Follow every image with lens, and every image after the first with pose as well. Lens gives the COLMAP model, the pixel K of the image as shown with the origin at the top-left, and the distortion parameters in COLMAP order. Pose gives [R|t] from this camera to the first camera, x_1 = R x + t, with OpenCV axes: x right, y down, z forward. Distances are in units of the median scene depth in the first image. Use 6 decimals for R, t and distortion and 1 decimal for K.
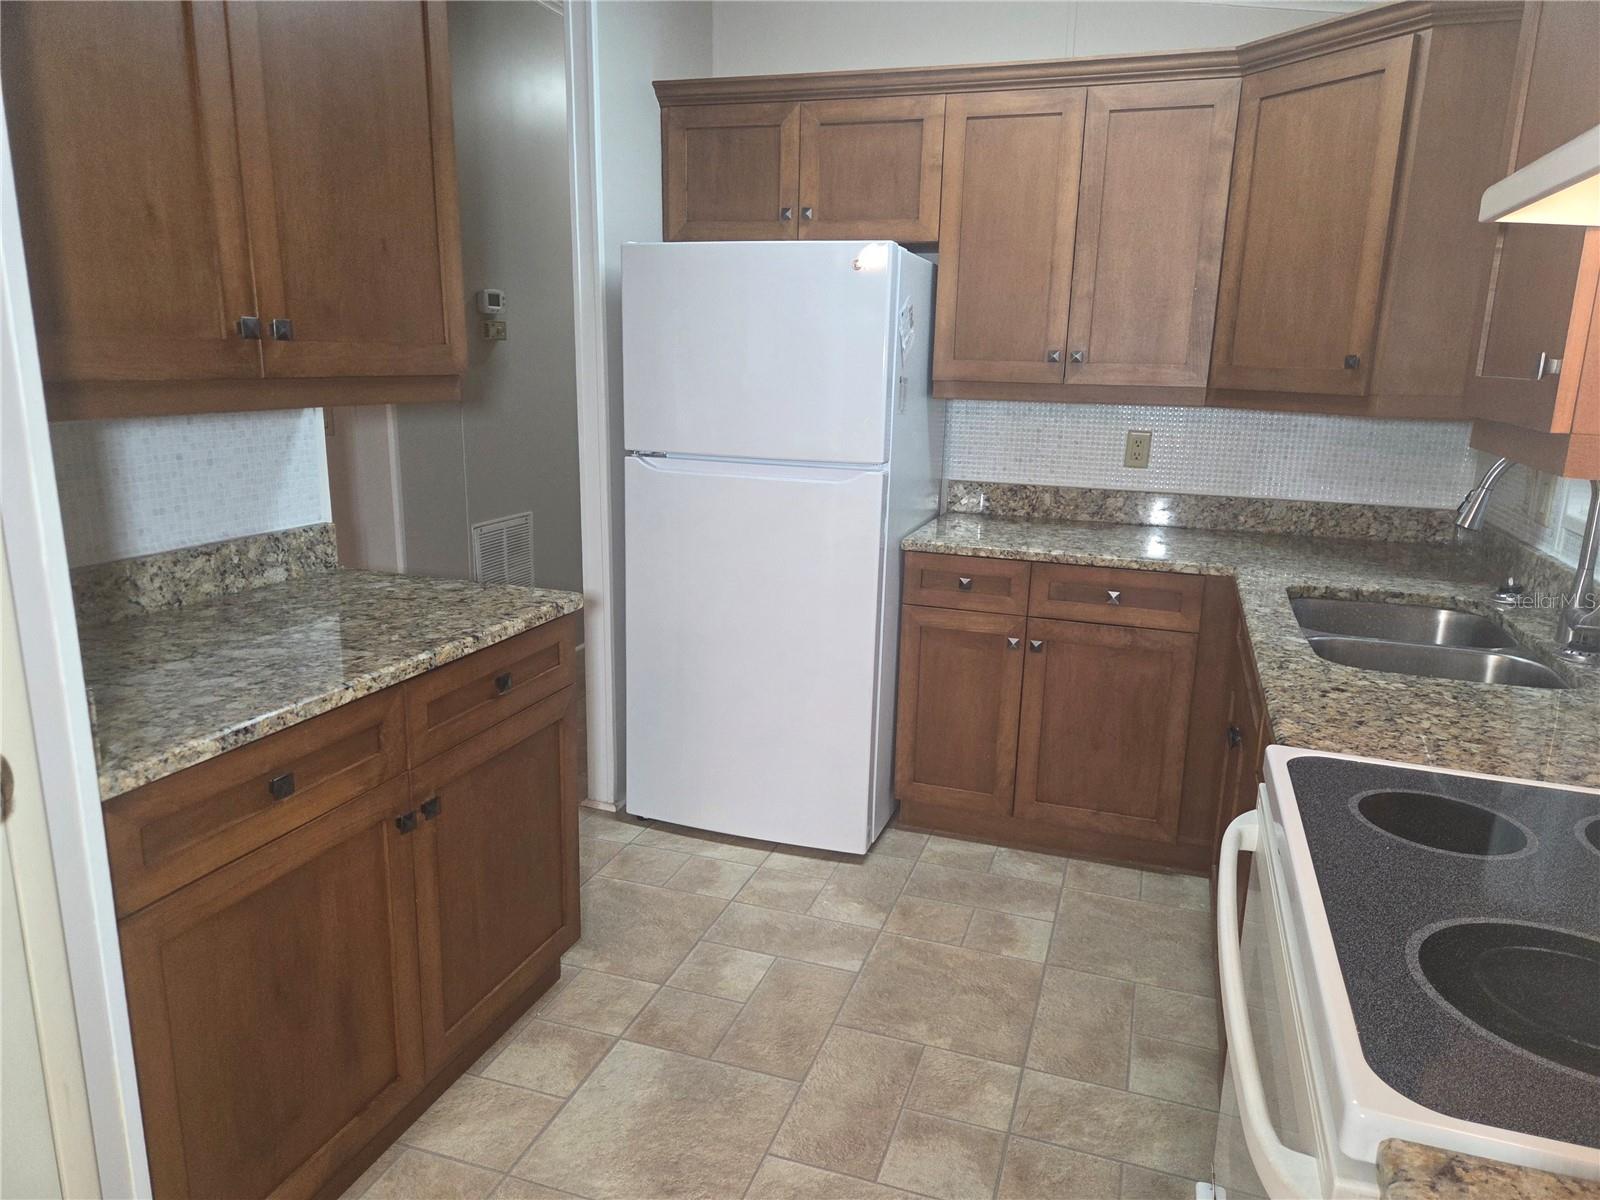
lens RADIAL K [[1086.8, 0, 800.8], [0, 1086.8, 606.8], [0, 0, 1]] dist [0.099533, -0.084194]
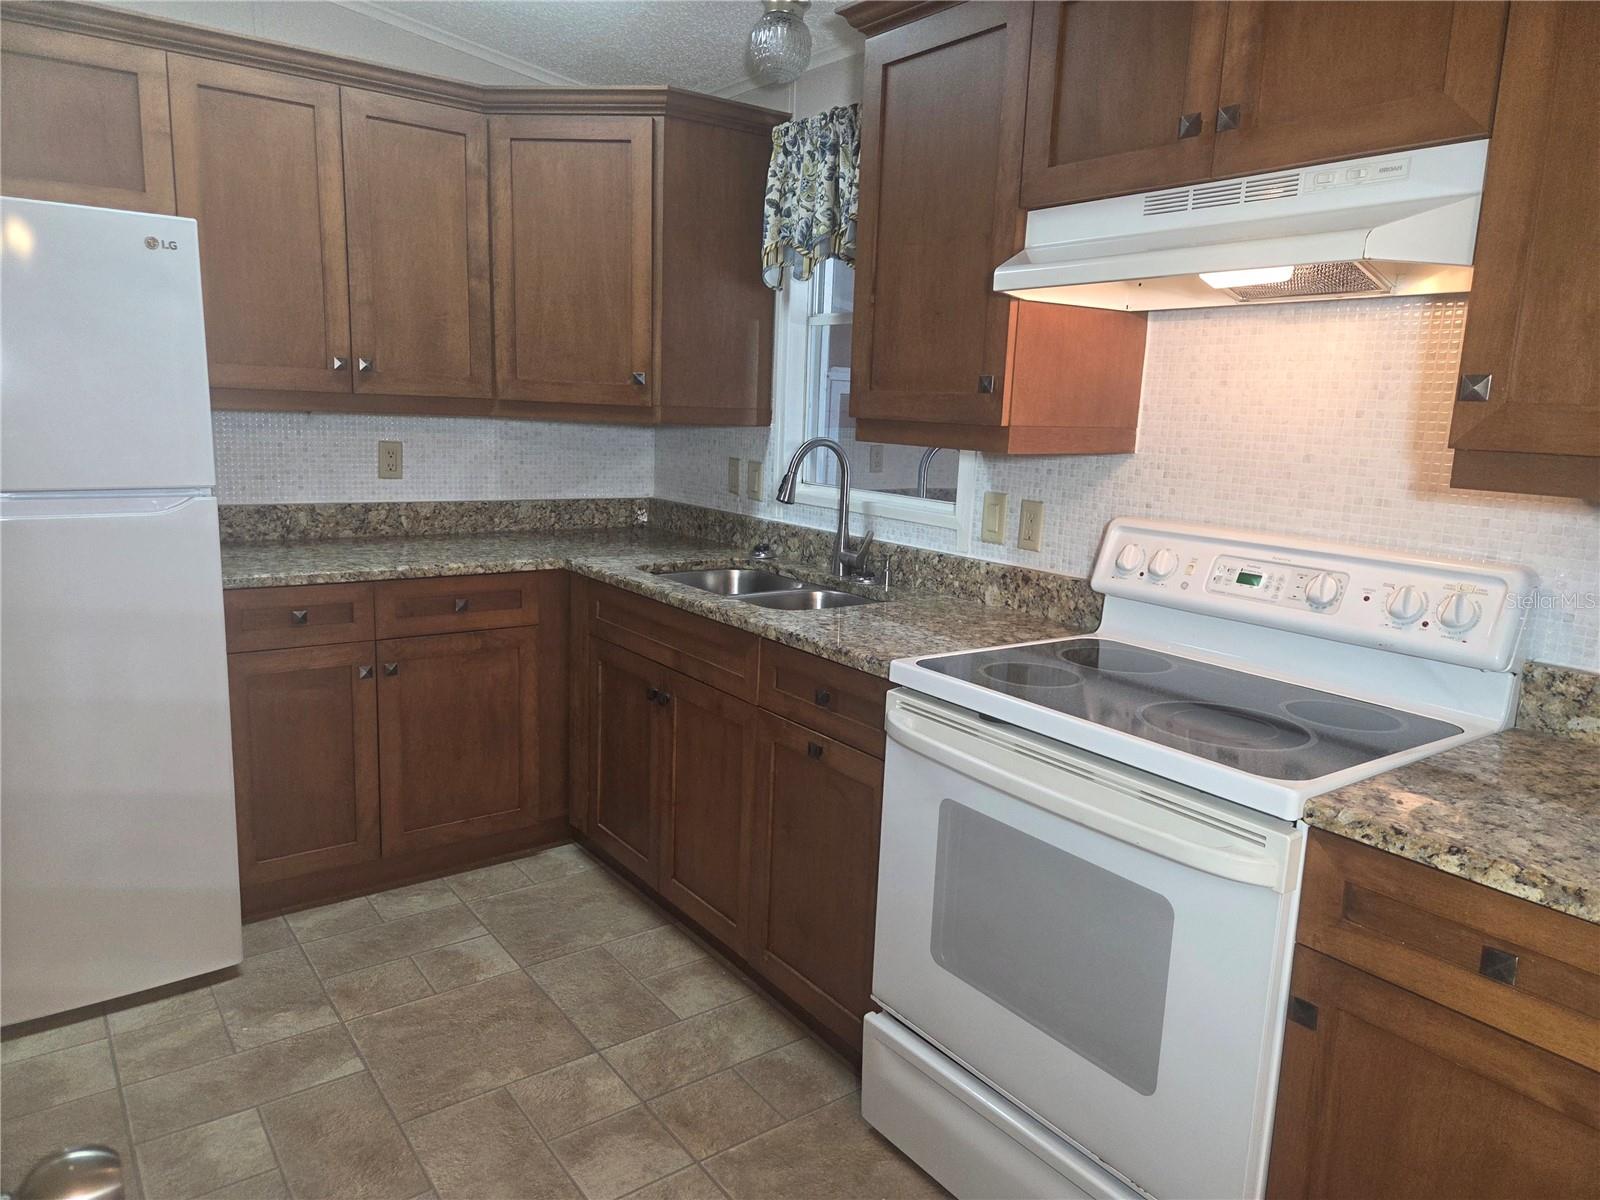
lens RADIAL K [[1100.0, 0, 800.0], [0, 1100.0, 600.0], [0, 0, 1]] dist [0.107410, -0.078385]
pose [[0.576053, -0.151961, 0.803163, -0.355795], [0.167480, 0.983664, 0.065991, -0.028072], [-0.800071, 0.096500, 0.592094, 0.141676]]
